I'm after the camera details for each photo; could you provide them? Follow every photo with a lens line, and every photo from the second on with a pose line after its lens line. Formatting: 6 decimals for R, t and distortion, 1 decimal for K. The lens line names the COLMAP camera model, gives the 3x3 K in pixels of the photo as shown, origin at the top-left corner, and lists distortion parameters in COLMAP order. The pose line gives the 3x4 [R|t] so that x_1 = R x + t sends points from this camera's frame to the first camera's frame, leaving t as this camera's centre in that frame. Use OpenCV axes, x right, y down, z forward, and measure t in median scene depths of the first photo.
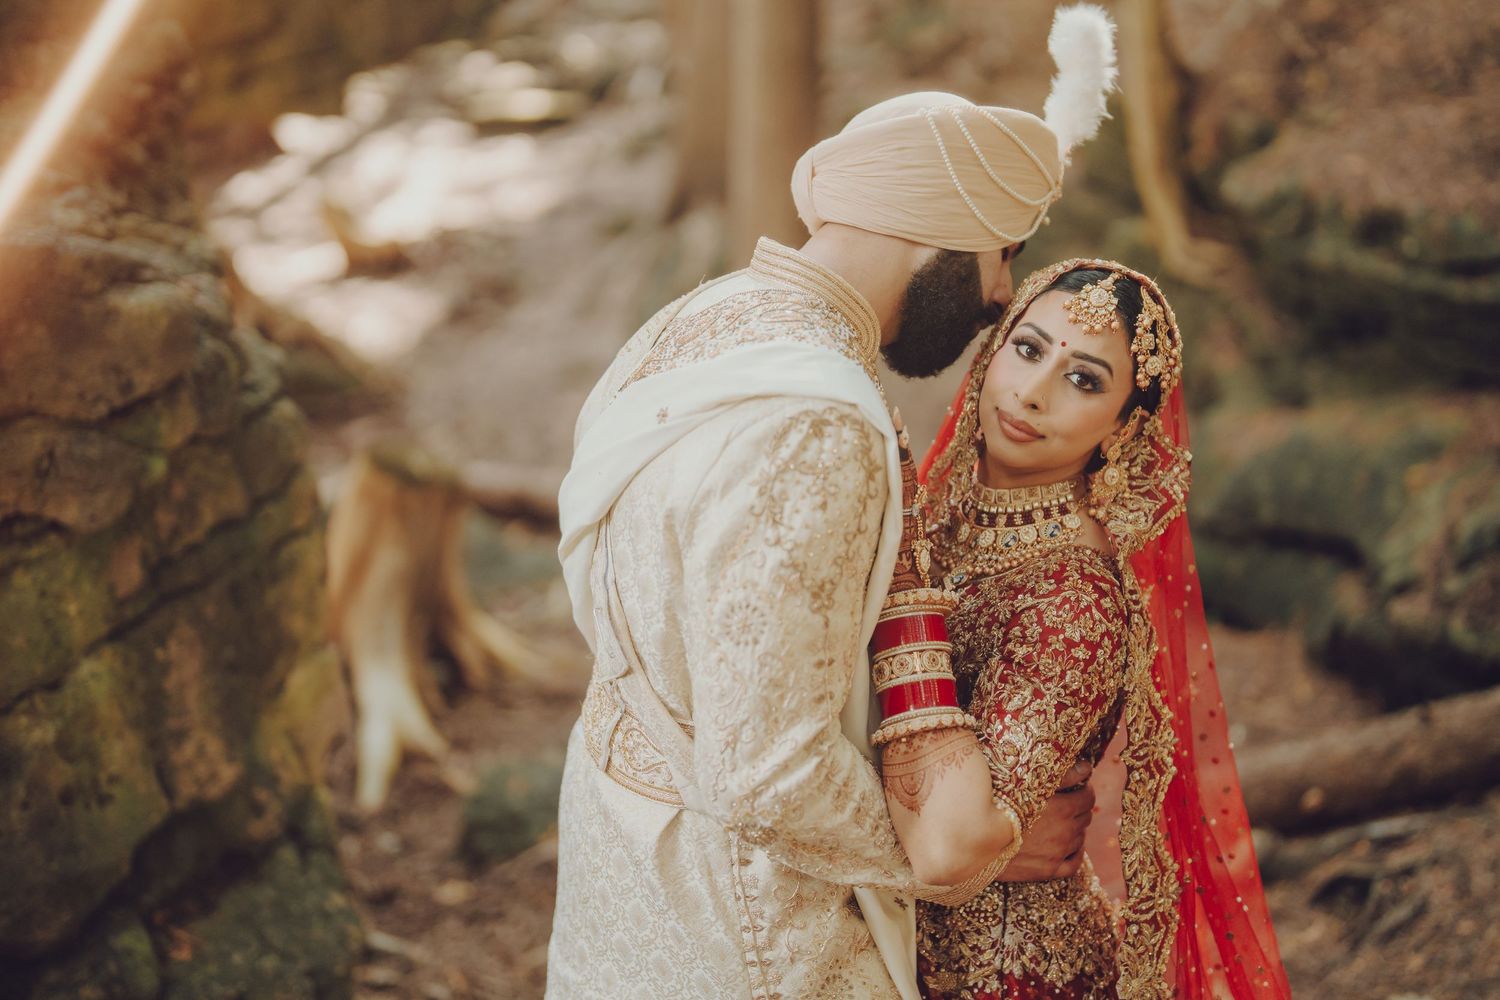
lens RADIAL K [[2077.8, 0, 726.7], [0, 2077.8, 471.8], [0, 0, 1]] dist [0.027860, 0.000000]
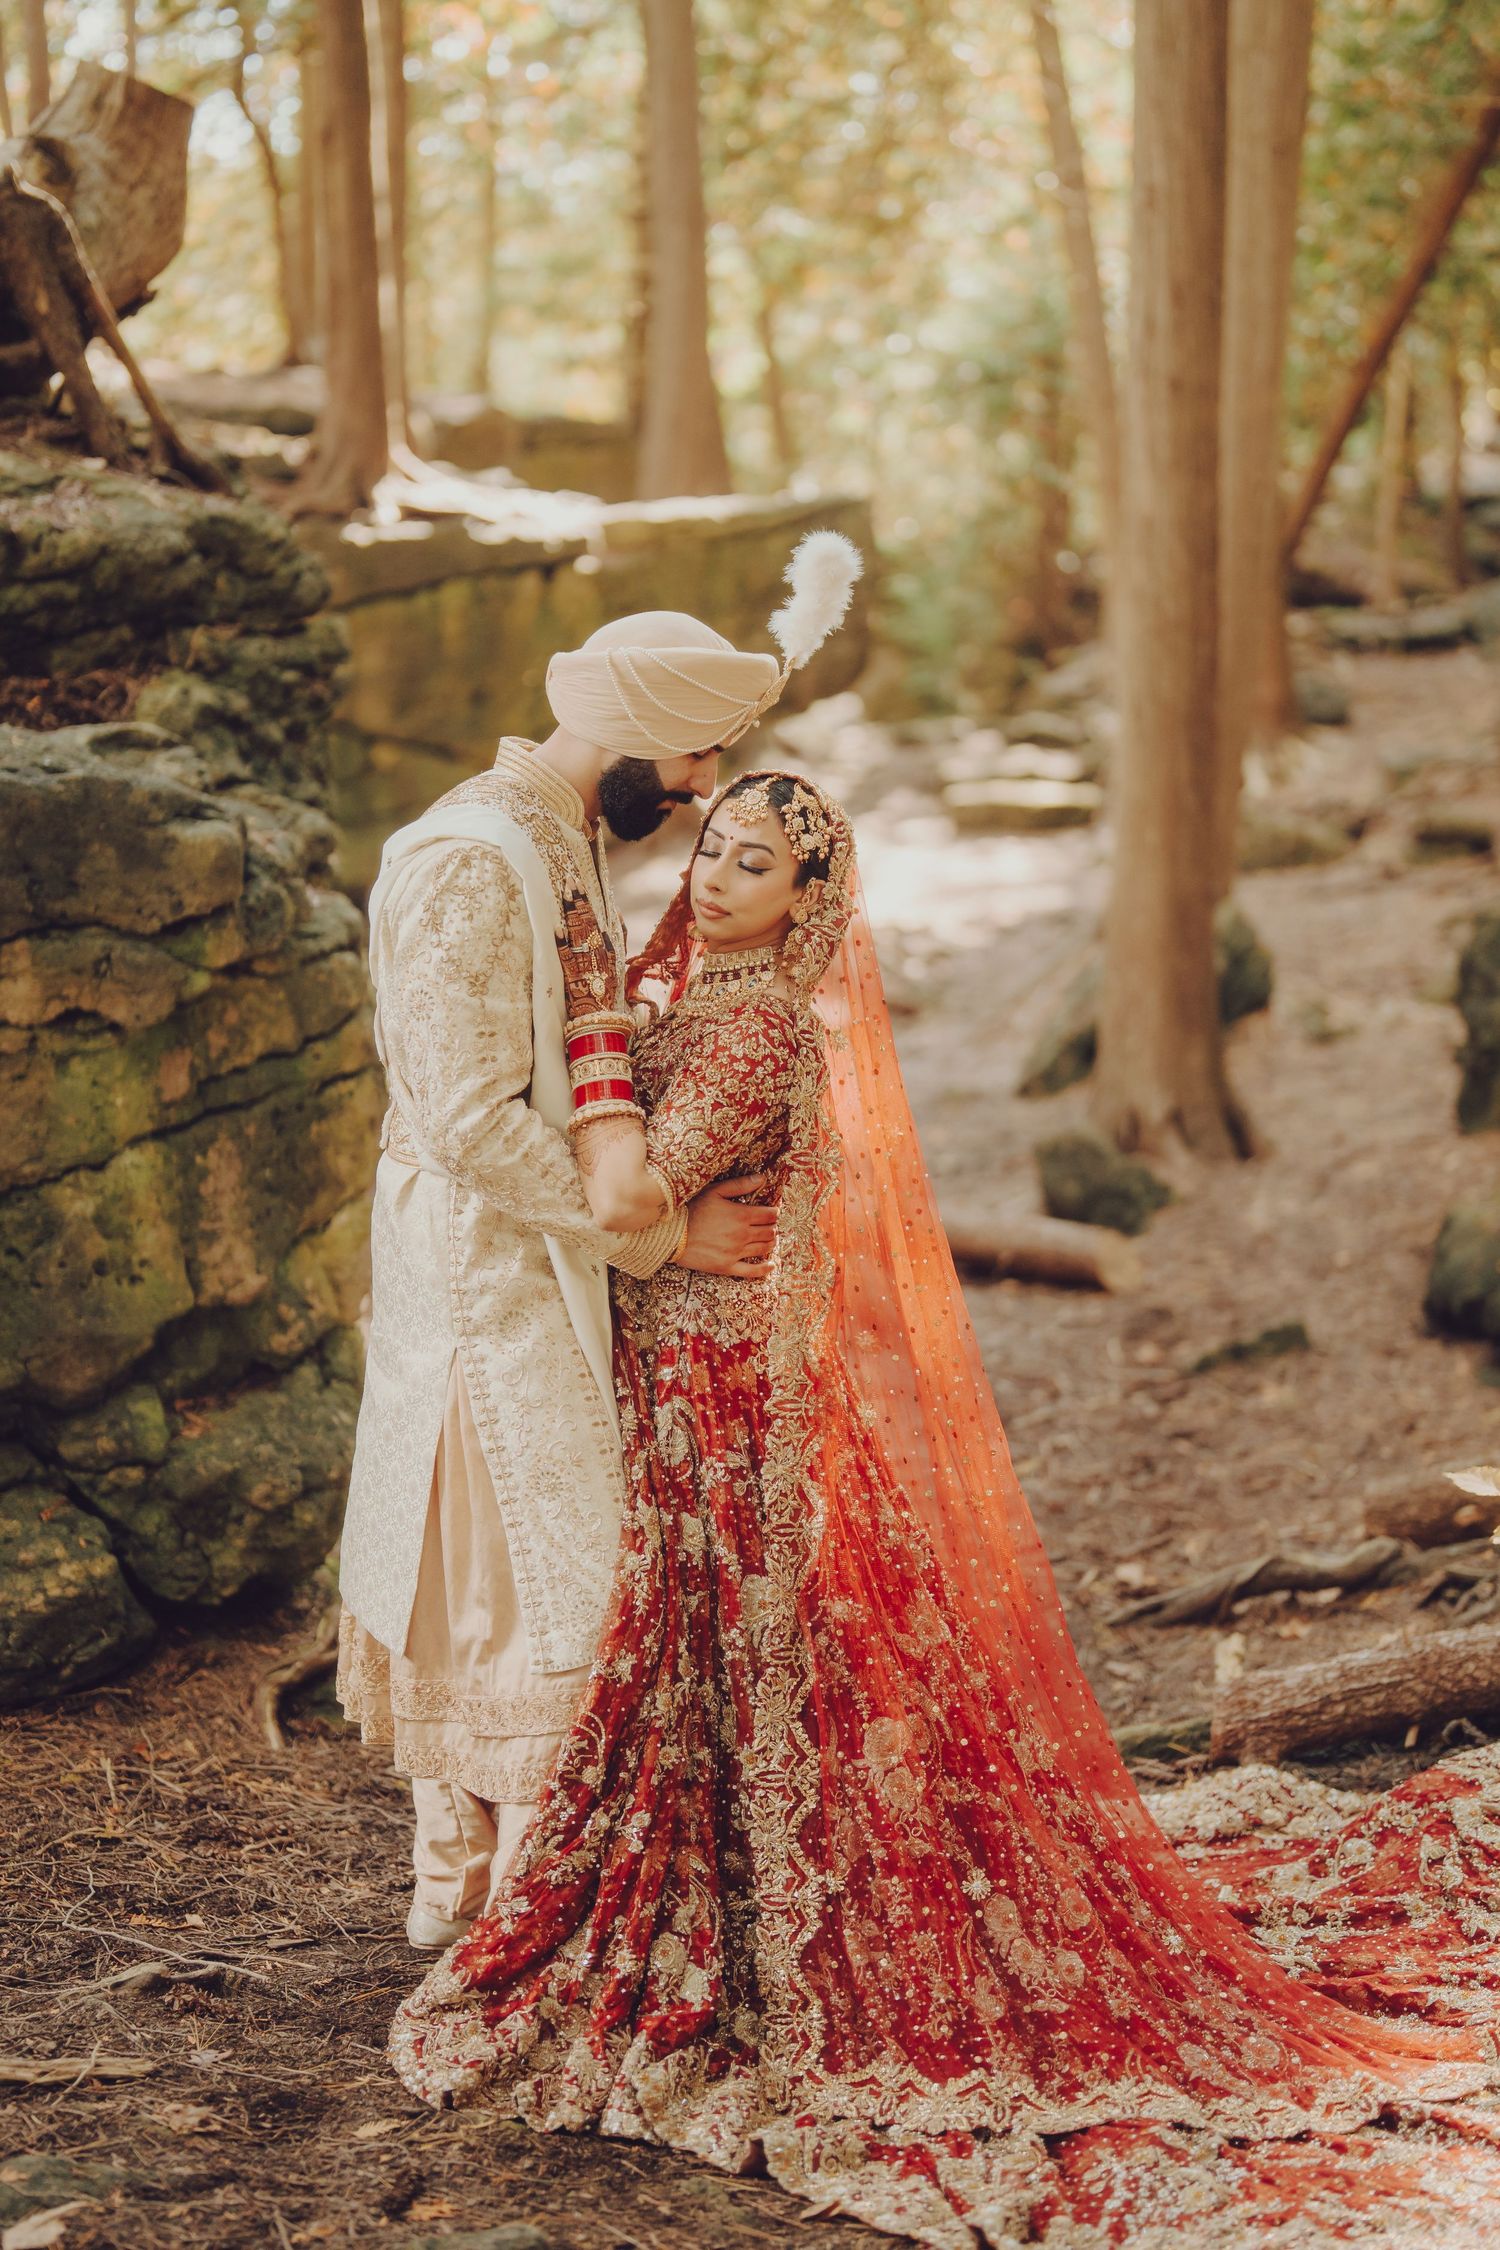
lens RADIAL K [[3116.7, 0, 662.7], [0, 3116.7, 1129.0], [0, 0, 1]] dist [0.027860, 0.000000]
pose [[0.966543, 0.067909, -0.247352, 0.403515], [-0.086892, 0.993986, -0.066639, 0.172857], [0.241339, 0.085902, 0.966631, -0.584851]]
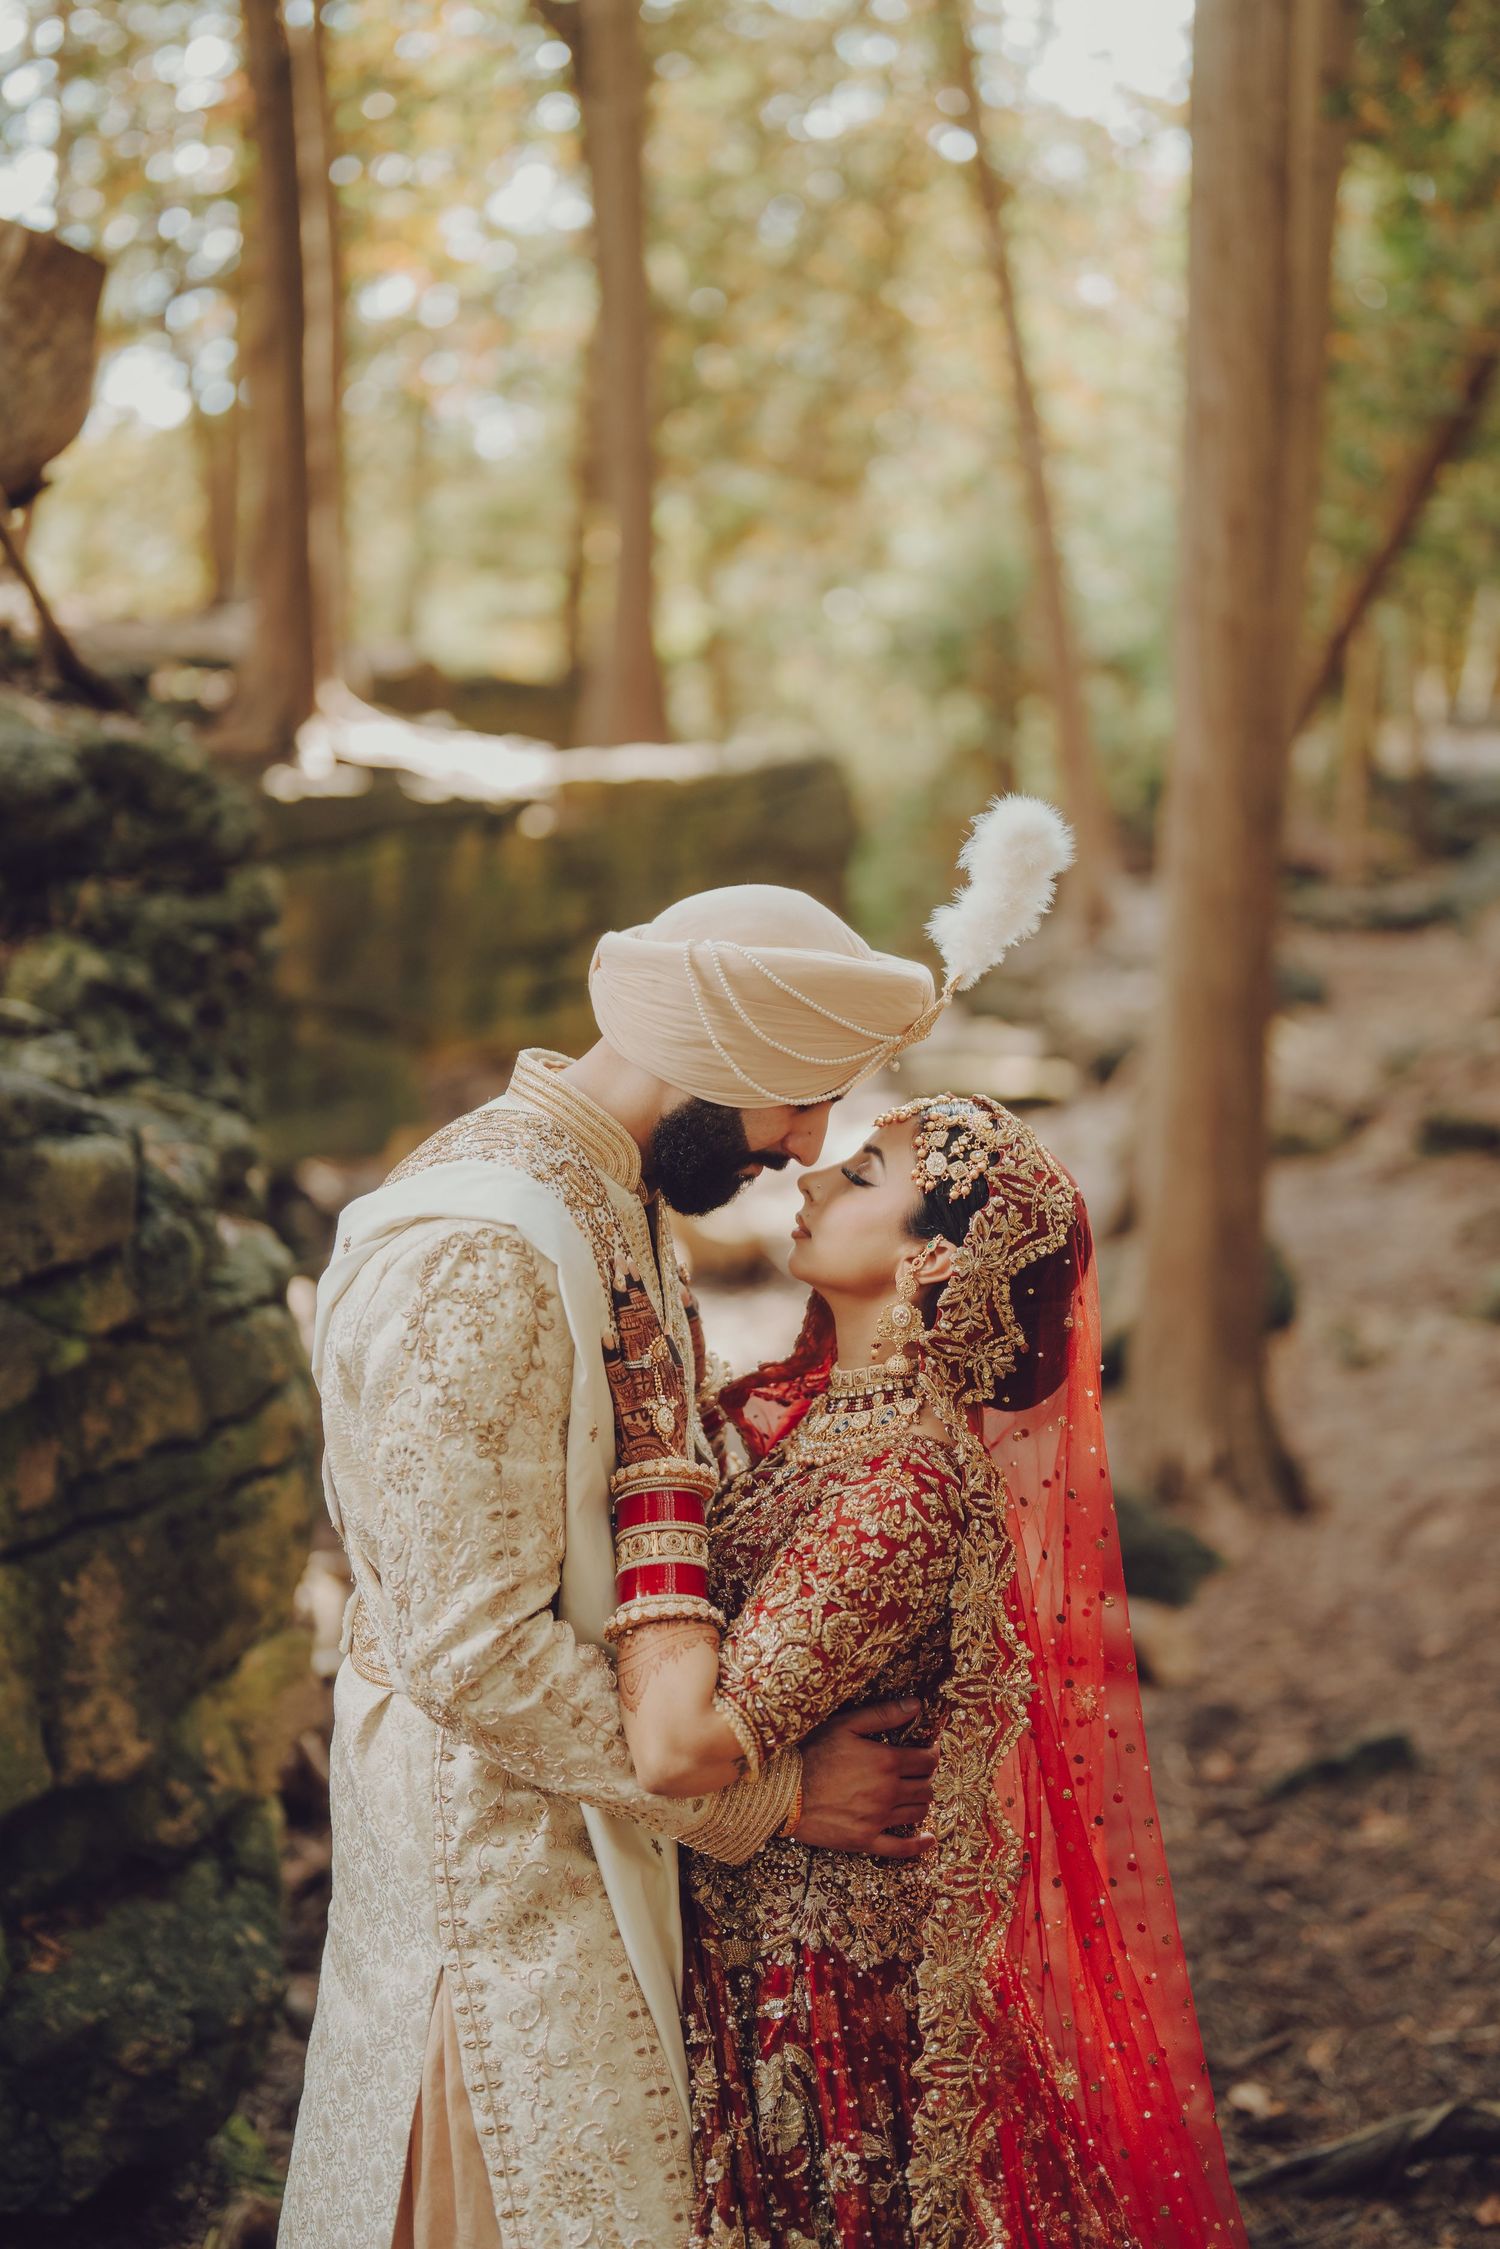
lens RADIAL K [[3176.6, 0, 736.0], [0, 3176.6, 1148.4], [0, 0, 1]] dist [0.040627, 0.000000]
pose [[0.977009, 0.064832, -0.203100, 0.248950], [-0.096378, 0.984053, -0.149505, 0.085420], [0.190168, 0.165643, 0.967677, -0.210777]]
